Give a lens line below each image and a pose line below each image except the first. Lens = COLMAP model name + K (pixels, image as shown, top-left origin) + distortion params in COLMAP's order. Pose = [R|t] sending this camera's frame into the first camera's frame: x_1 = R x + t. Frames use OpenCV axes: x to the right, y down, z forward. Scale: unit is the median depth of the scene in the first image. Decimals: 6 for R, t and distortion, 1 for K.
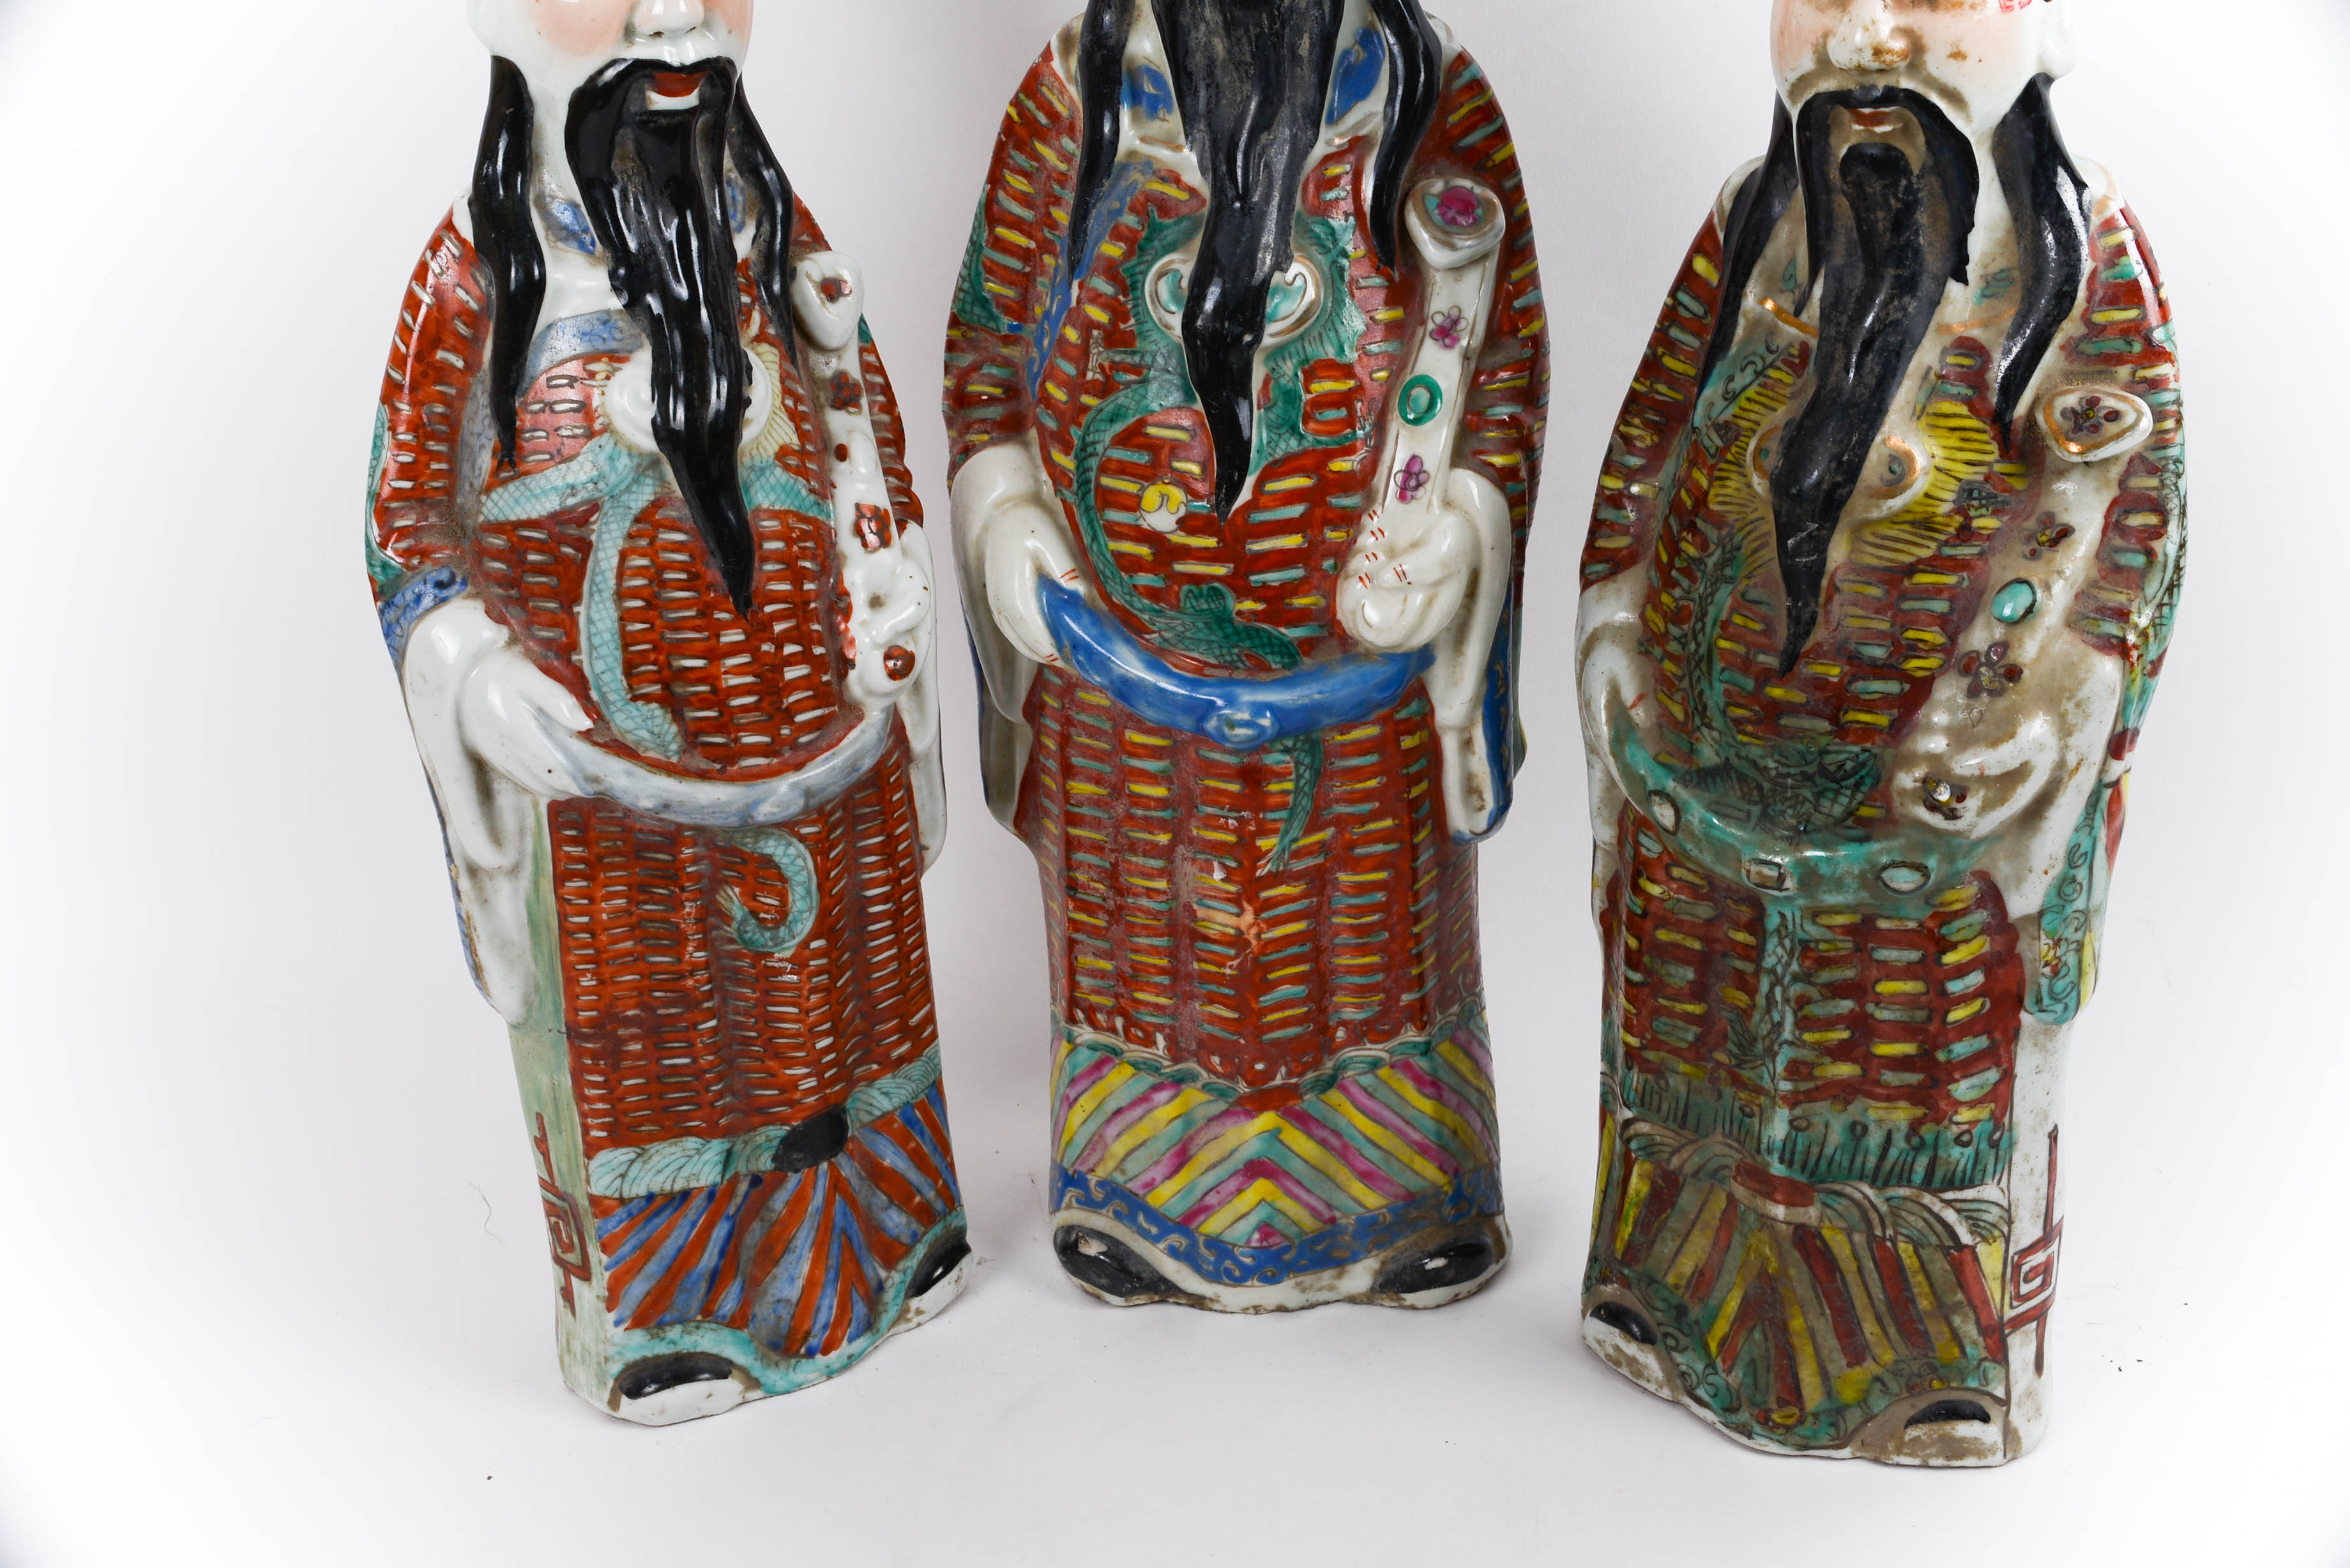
lens RADIAL K [[2908.9, 0, 1174.8], [0, 2908.9, 776.9], [0, 0, 1]] dist [0.017524, 0.000000]
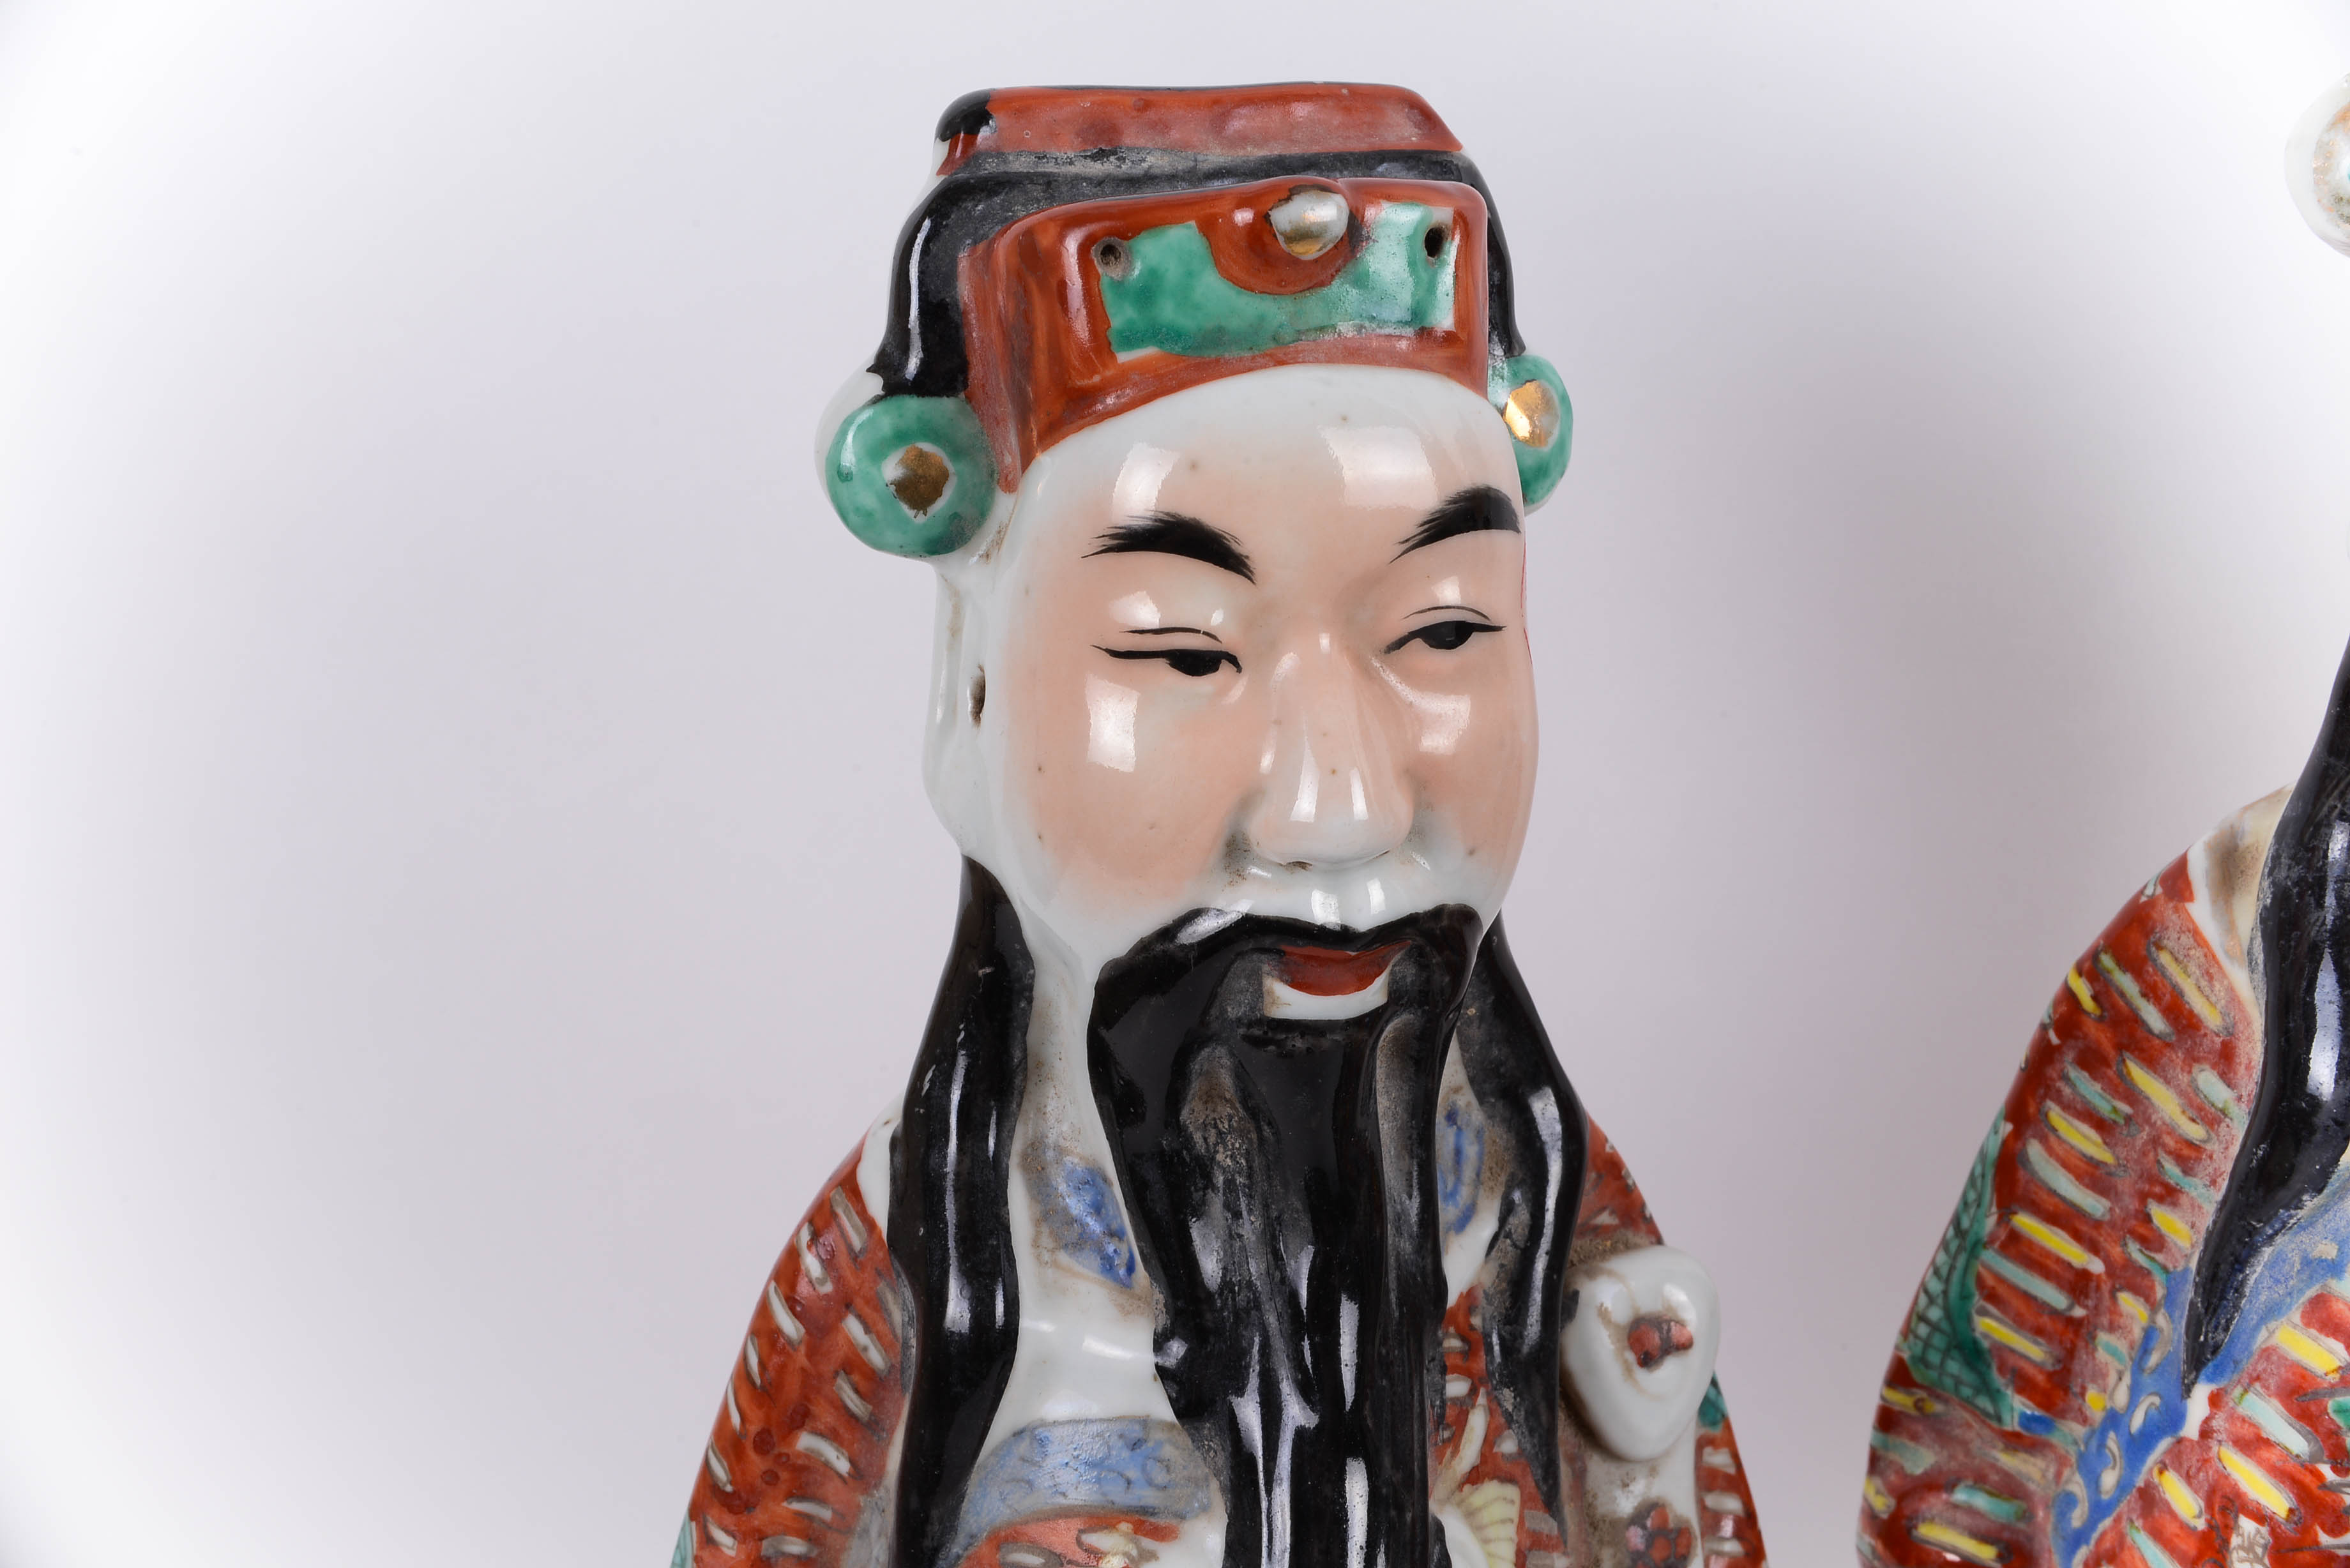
lens RADIAL K [[2656.2, 0, 1164.5], [0, 2656.2, 787.5], [0, 0, 1]] dist [0.009411, 0.000000]
pose [[0.952647, 0.083120, -0.292498, -0.075930], [-0.119698, 0.986760, -0.109439, -0.202433], [0.279529, 0.139268, 0.949983, 0.569813]]
